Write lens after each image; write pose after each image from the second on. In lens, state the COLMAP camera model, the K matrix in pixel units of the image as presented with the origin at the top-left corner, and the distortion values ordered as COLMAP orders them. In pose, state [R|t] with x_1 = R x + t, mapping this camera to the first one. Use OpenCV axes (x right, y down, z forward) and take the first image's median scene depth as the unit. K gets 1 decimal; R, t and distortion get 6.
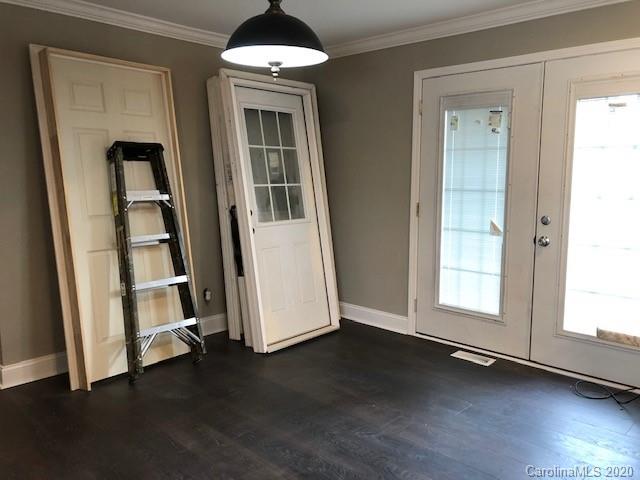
lens RADIAL K [[528.6, 0, 300.5], [0, 528.6, 245.4], [0, 0, 1]] dist [-0.001085, 0.011691]
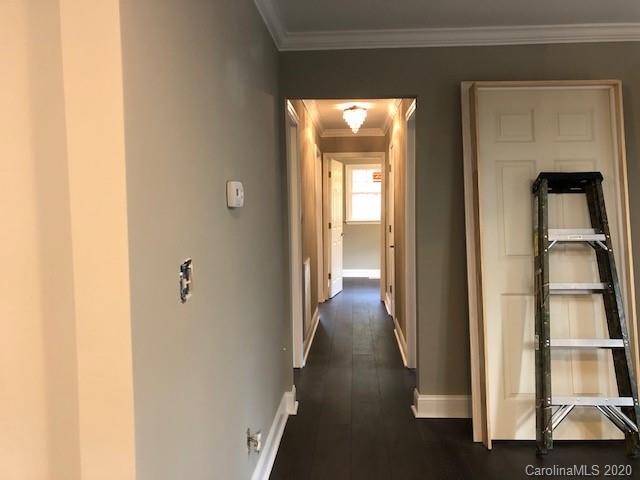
lens RADIAL K [[528.6, 0, 328.2], [0, 528.6, 230.7], [0, 0, 1]] dist [-0.001085, 0.011691]
pose [[0.648259, 0.033216, -0.760695, 0.091227], [-0.091589, 0.995196, -0.034595, -0.036262], [0.755891, 0.092098, 0.648187, 0.163791]]
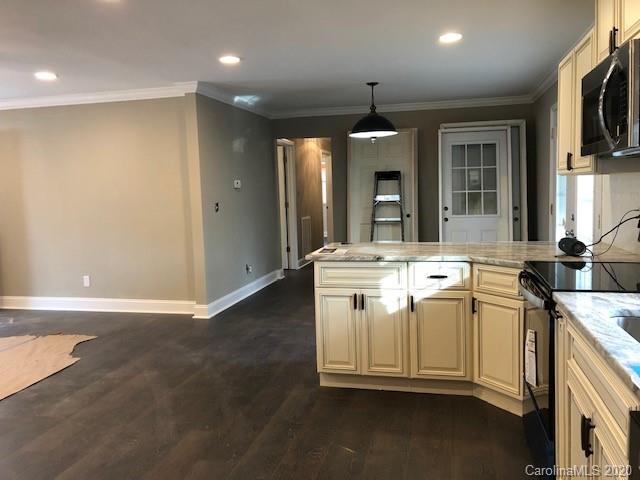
lens RADIAL K [[528.6, 0, 319.3], [0, 528.6, 238.4], [0, 0, 1]] dist [-0.001085, 0.011691]
pose [[0.487305, 0.070141, -0.870410, 1.302283], [-0.088987, 0.995569, 0.030407, 0.018413], [0.868686, 0.062638, 0.491388, -0.173742]]
